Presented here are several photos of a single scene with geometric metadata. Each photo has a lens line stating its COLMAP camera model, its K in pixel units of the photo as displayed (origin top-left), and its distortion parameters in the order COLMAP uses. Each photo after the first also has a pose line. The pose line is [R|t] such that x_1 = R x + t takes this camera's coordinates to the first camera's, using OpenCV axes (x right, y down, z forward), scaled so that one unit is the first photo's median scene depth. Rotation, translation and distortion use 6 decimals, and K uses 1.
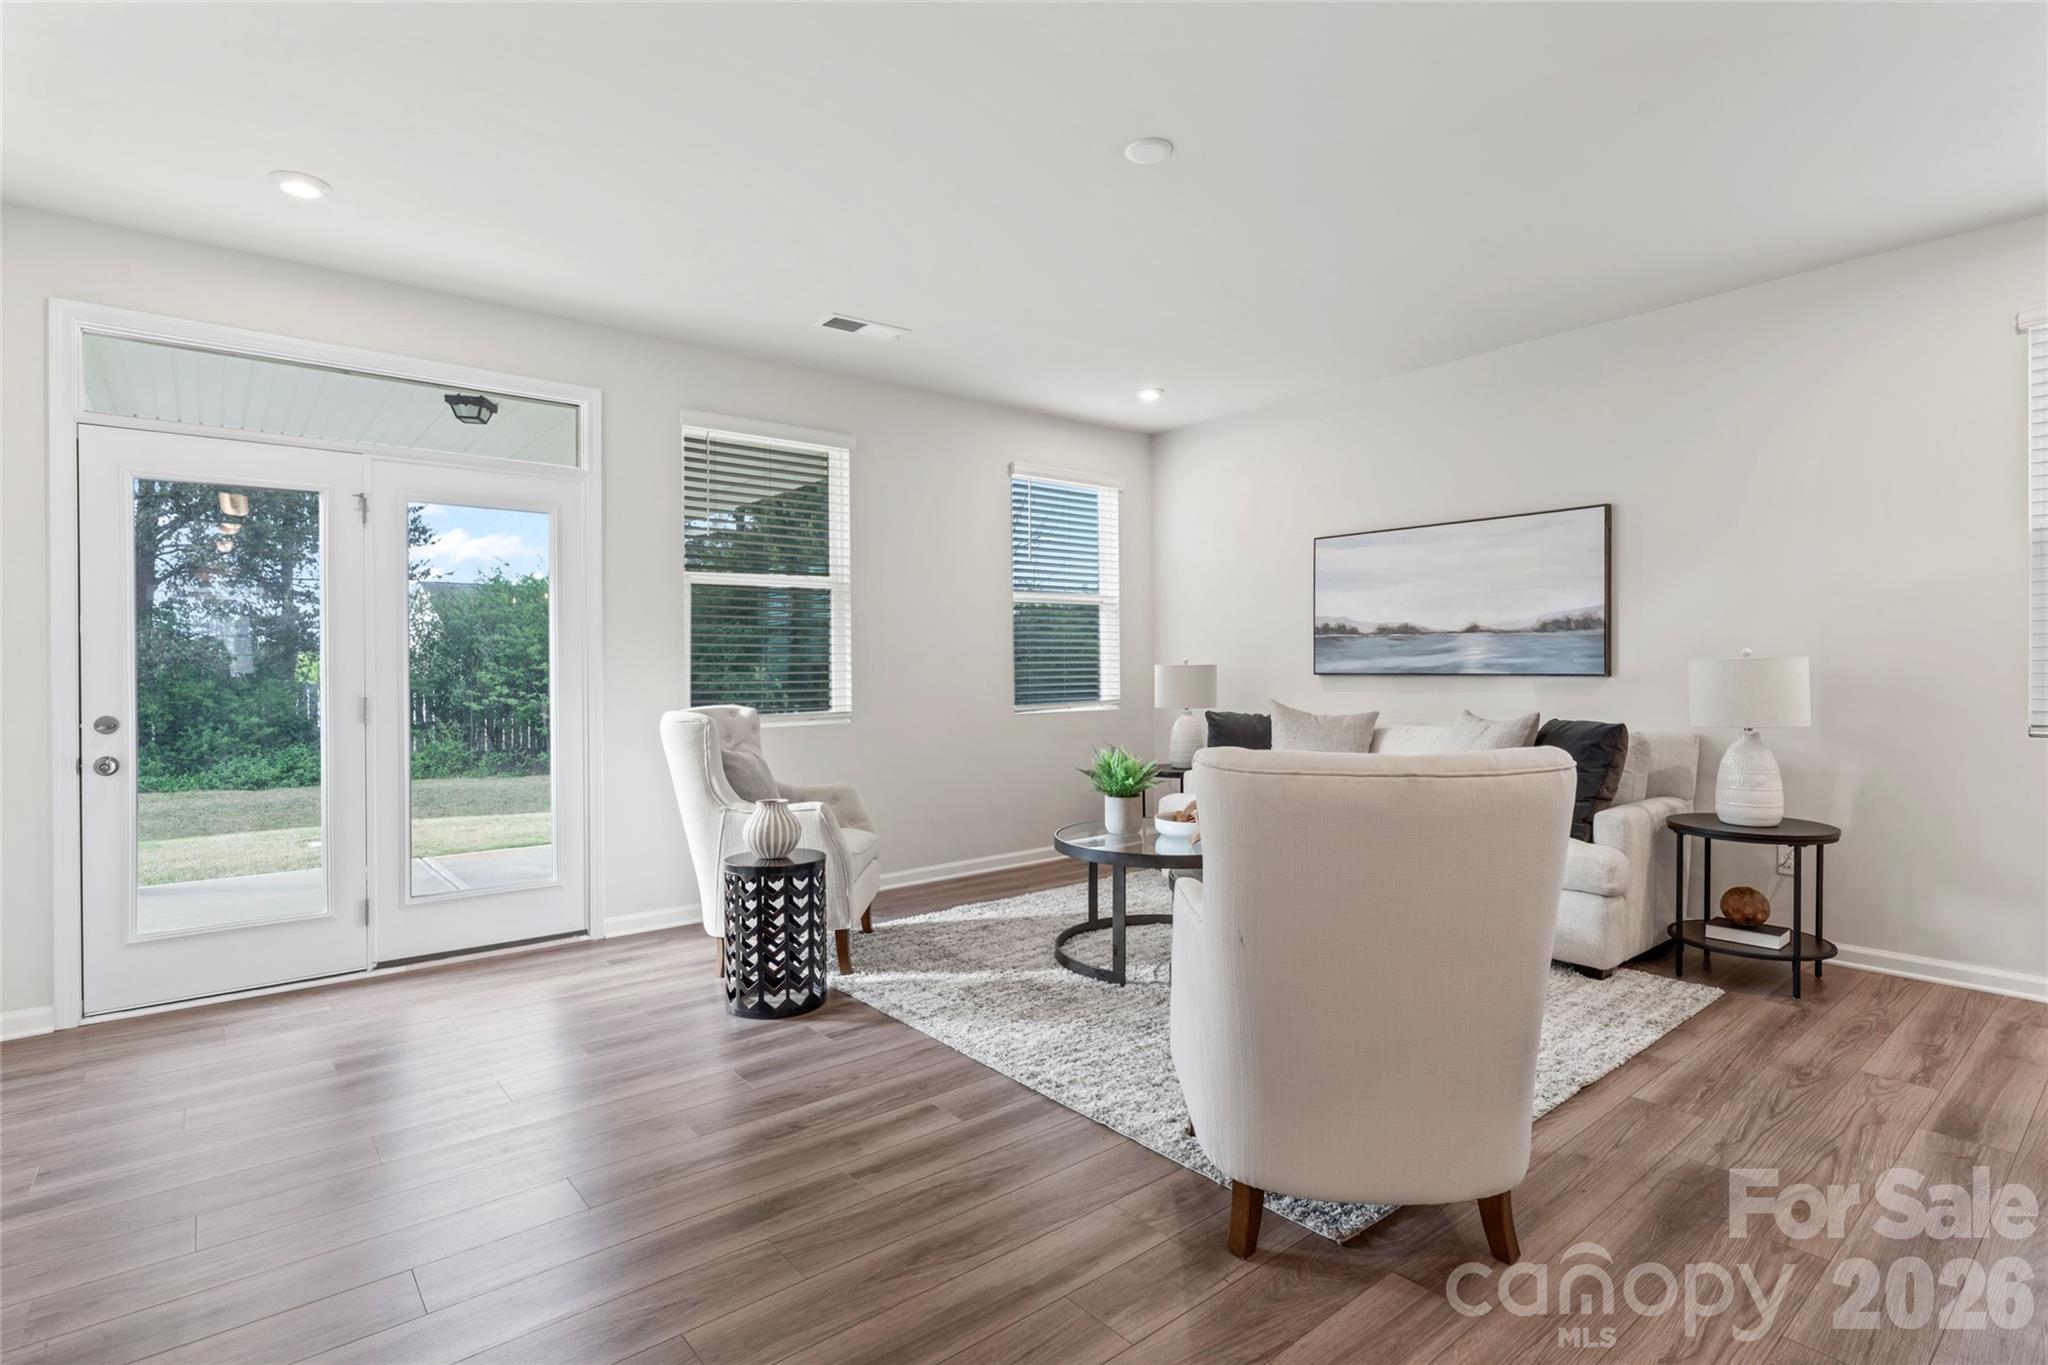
lens RADIAL K [[992.3, 0, 1022.9], [0, 992.3, 671.7], [0, 0, 1]] dist [-0.000780, 0.000177]
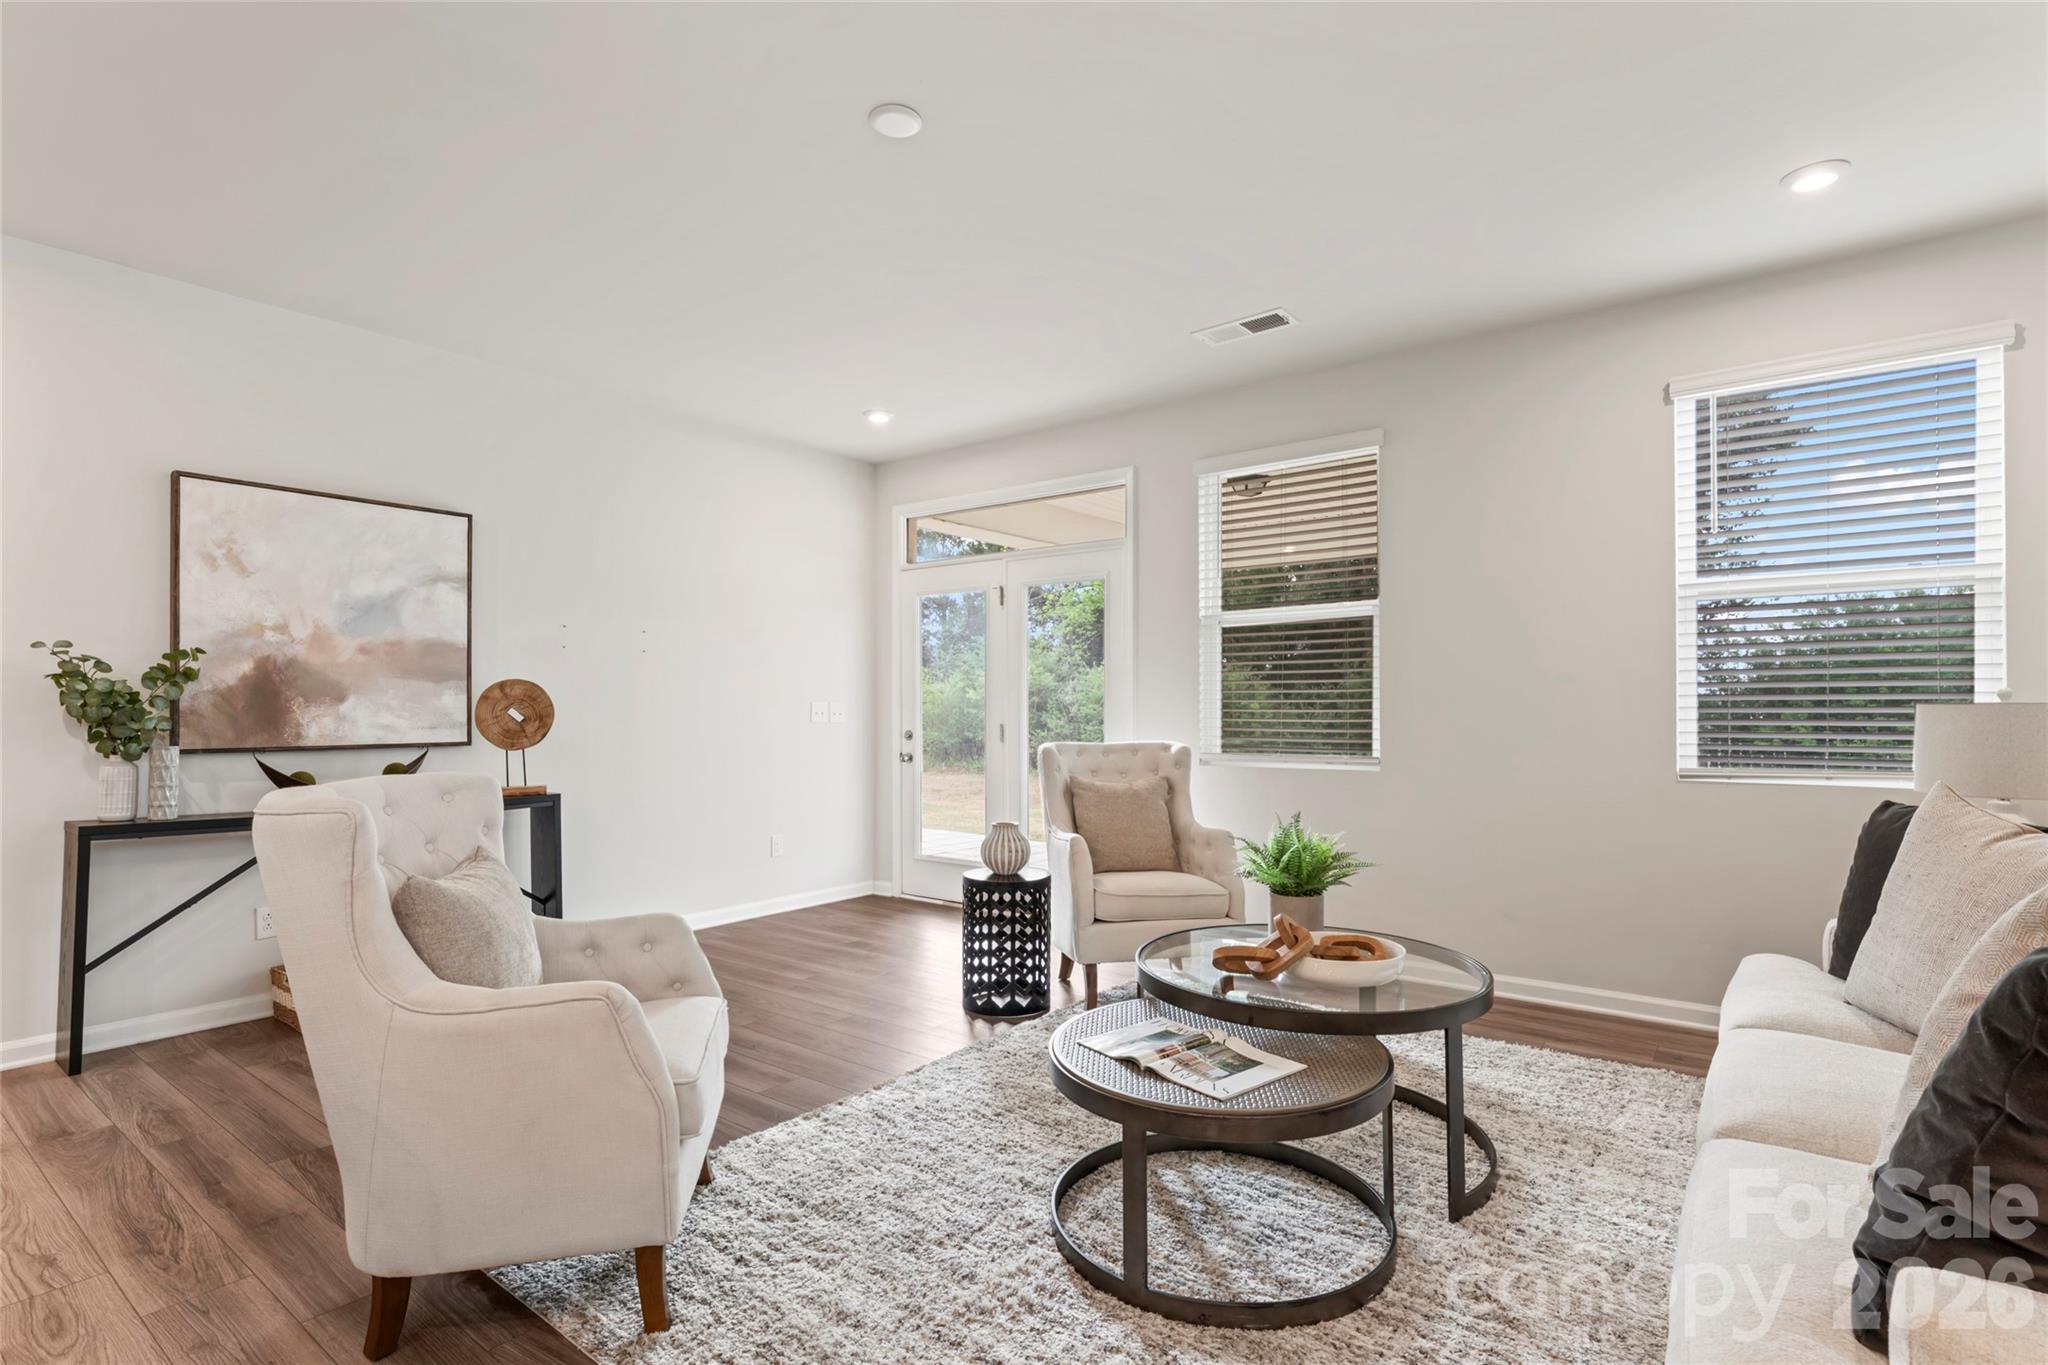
lens RADIAL K [[995.5, 0, 1022.0], [0, 995.5, 699.4], [0, 0, 1]] dist [0.000812, 0.000097]
pose [[0.228483, -0.000839, -0.973547, 0.682724], [-0.005697, 0.999981, -0.002199, -0.006103], [0.973531, 0.006049, 0.228474, 0.608734]]
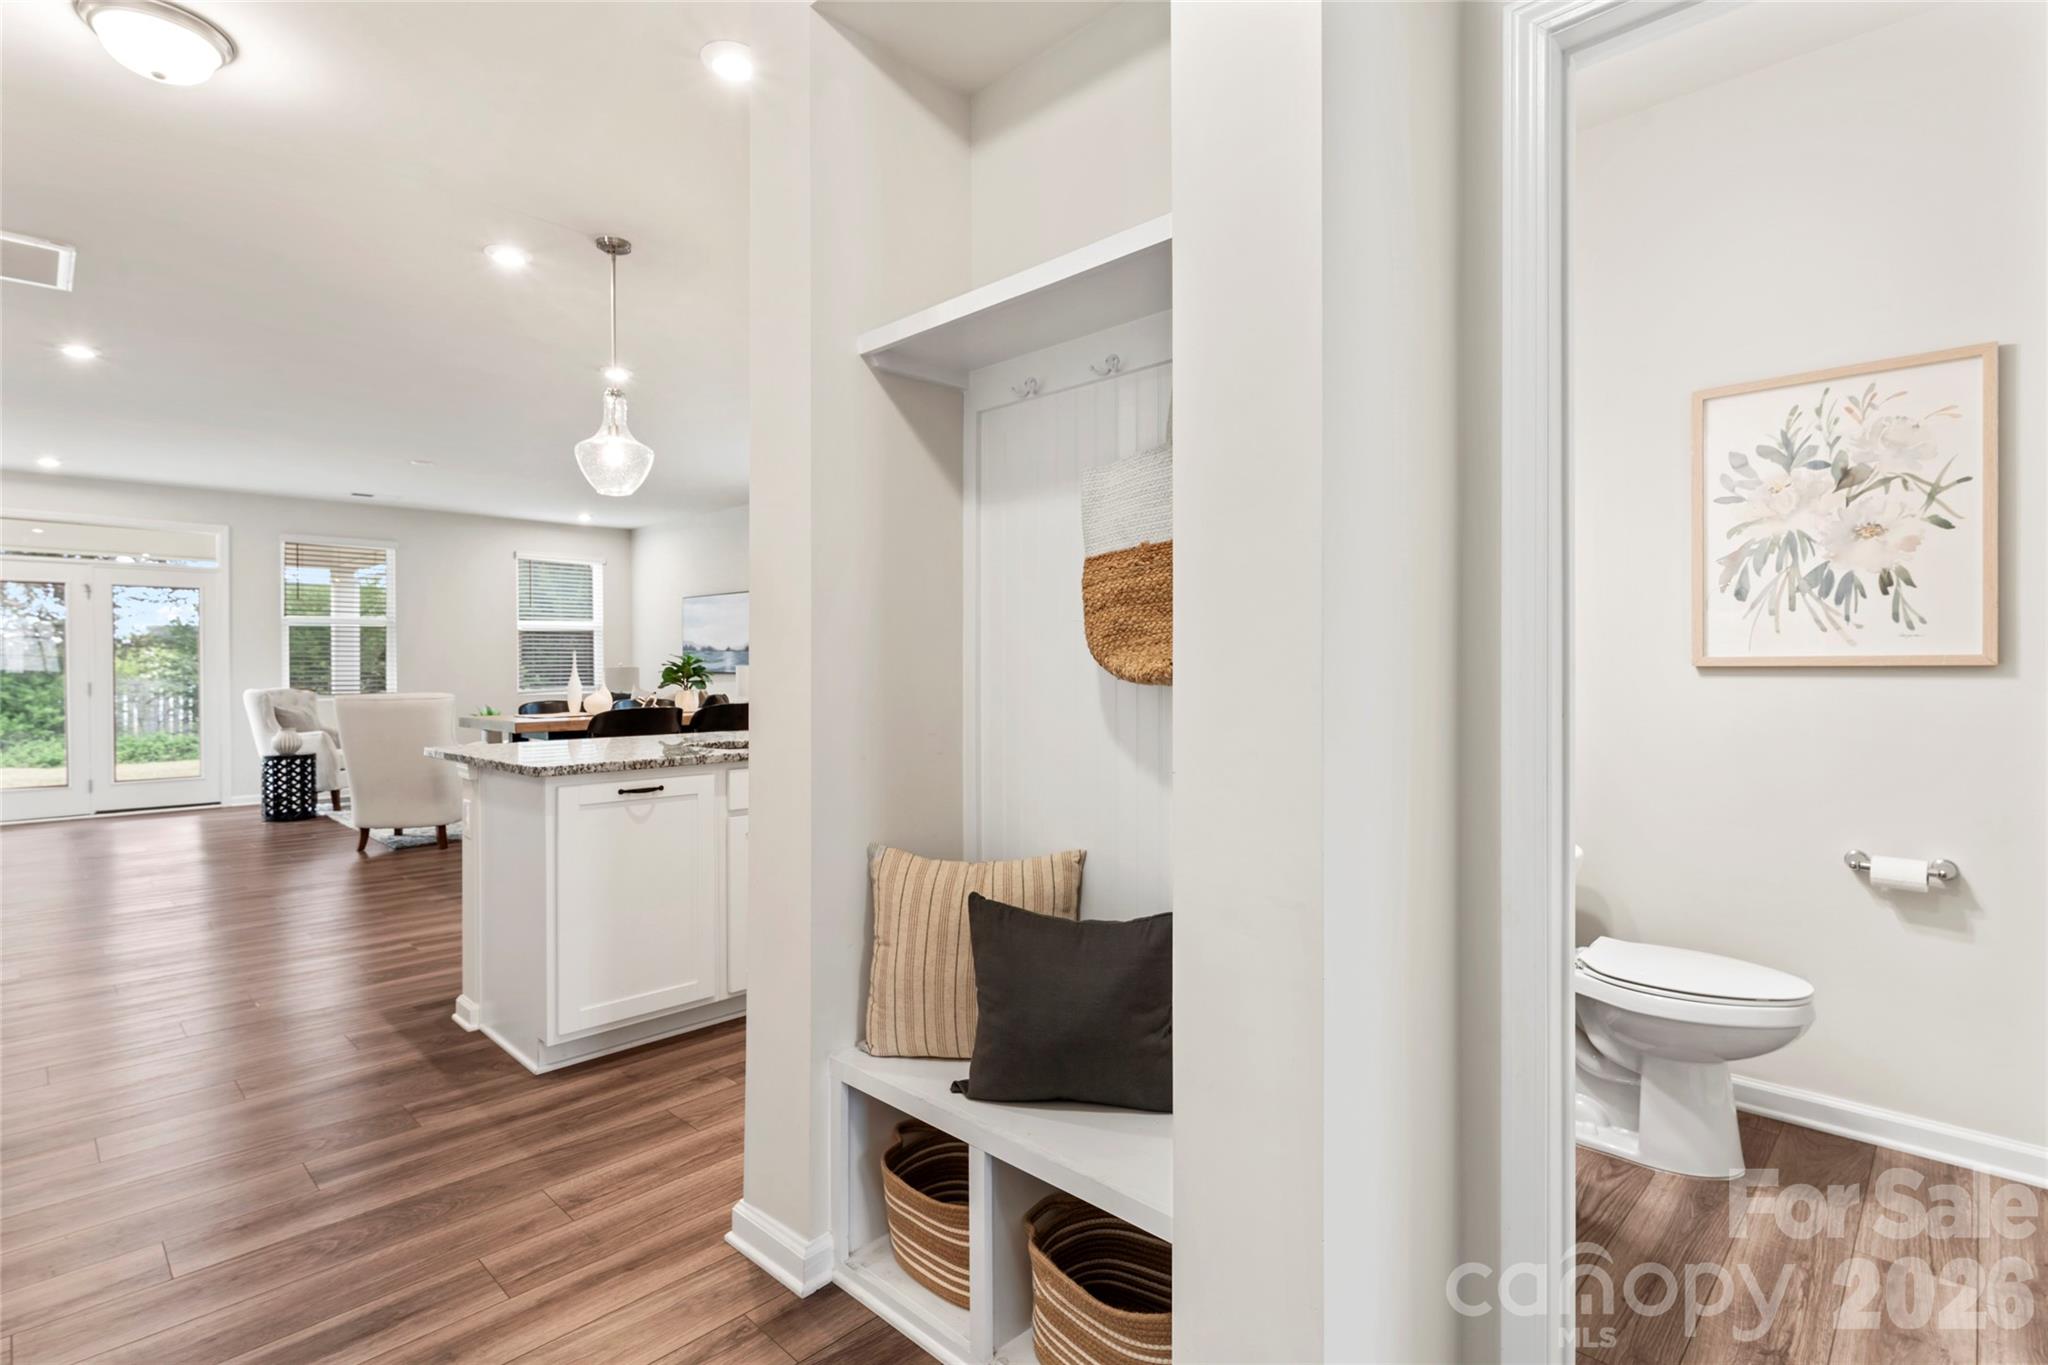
lens RADIAL K [[986.8, 0, 1022.6], [0, 986.8, 672.2], [0, 0, 1]] dist [0.000816, 0.000457]
pose [[0.993682, 0.002728, 0.112200, 0.911169], [-0.002810, 0.999996, 0.000574, -0.001602], [-0.112198, -0.000886, 0.993685, -1.110441]]
